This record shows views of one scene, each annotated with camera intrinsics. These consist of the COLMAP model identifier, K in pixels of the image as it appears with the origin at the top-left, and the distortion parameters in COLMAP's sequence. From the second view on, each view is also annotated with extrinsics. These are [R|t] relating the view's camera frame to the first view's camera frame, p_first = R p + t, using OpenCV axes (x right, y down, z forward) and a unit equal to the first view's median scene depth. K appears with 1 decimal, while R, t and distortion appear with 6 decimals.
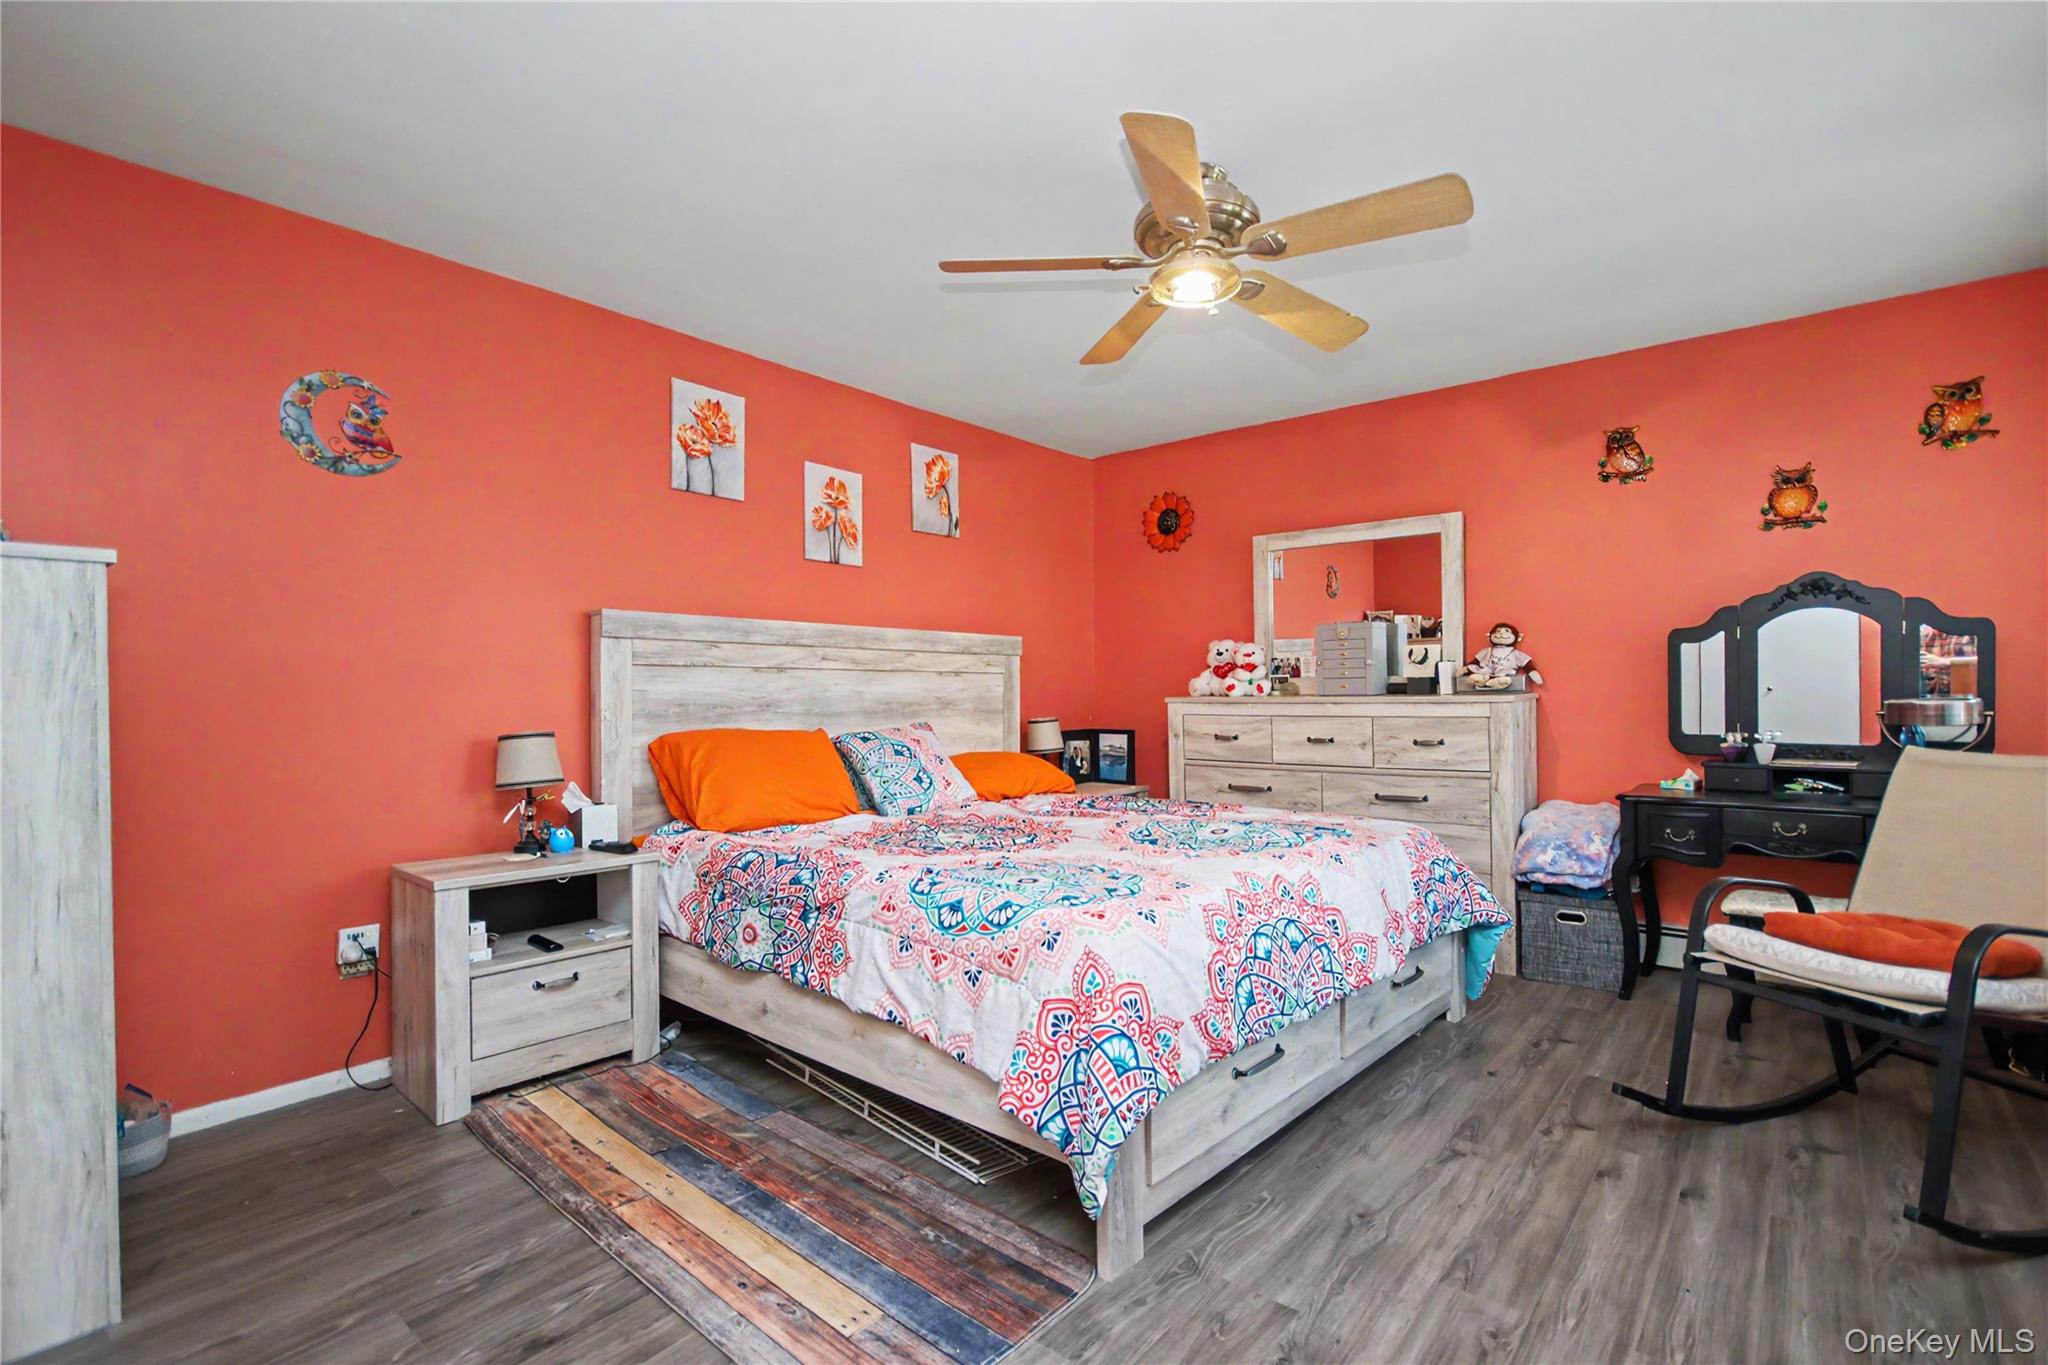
lens RADIAL K [[991.8, 0, 1026.5], [0, 991.8, 691.8], [0, 0, 1]] dist [0.008447, -0.001591]
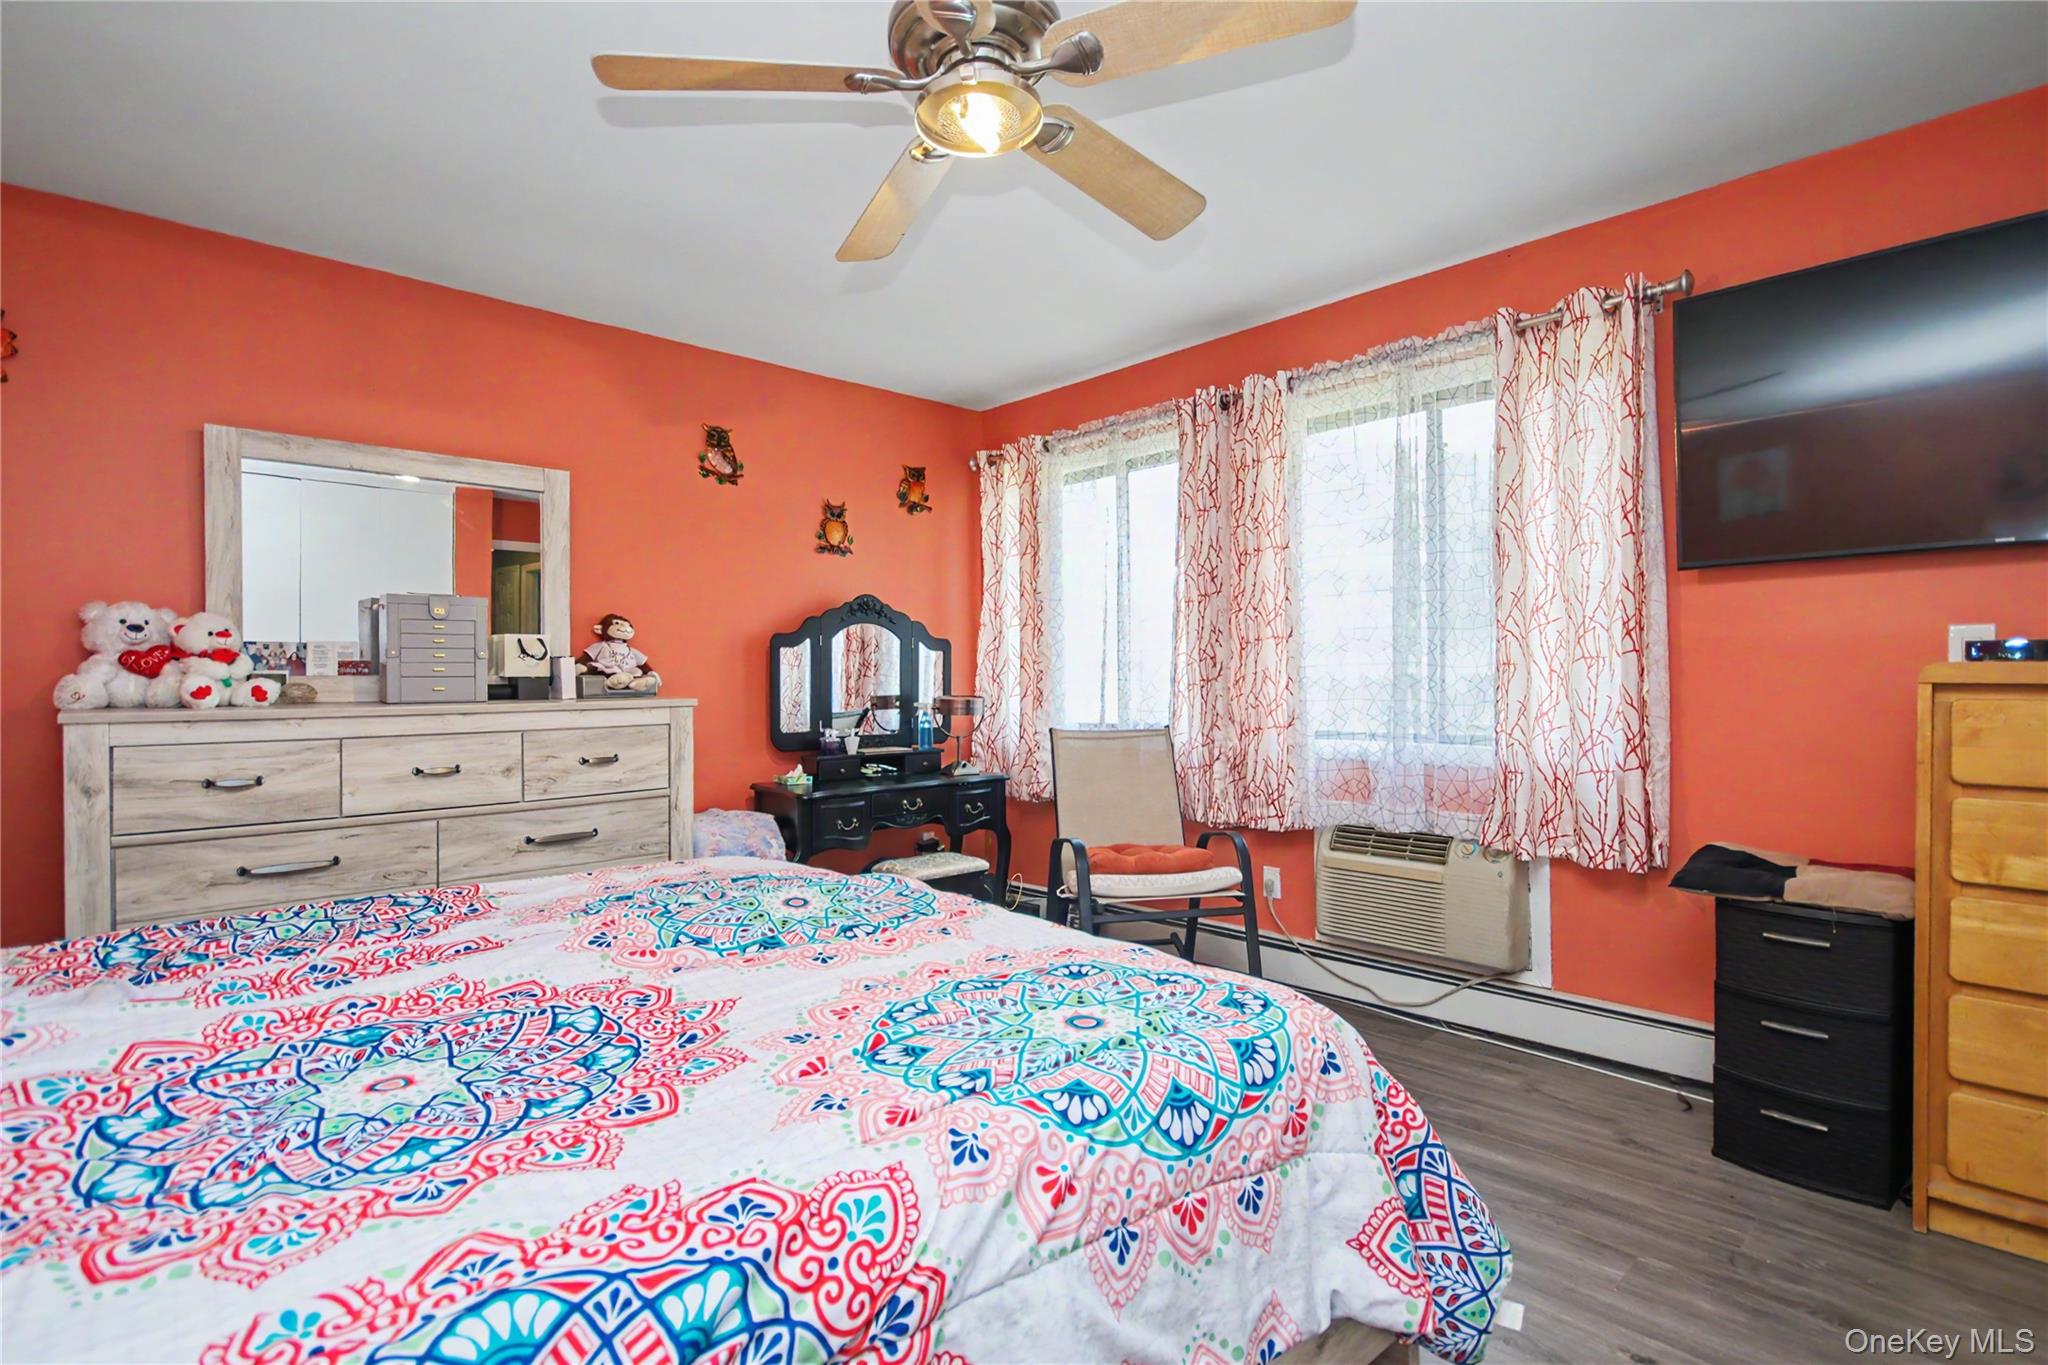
lens RADIAL K [[991.8, 0, 1031.4], [0, 991.8, 686.0], [0, 0, 1]] dist [0.008447, -0.001591]
pose [[0.108713, 0.002133, 0.994071, -0.568963], [0.010539, 0.999939, -0.003299, -0.002186], [-0.994017, 0.010835, 0.108684, 0.958586]]
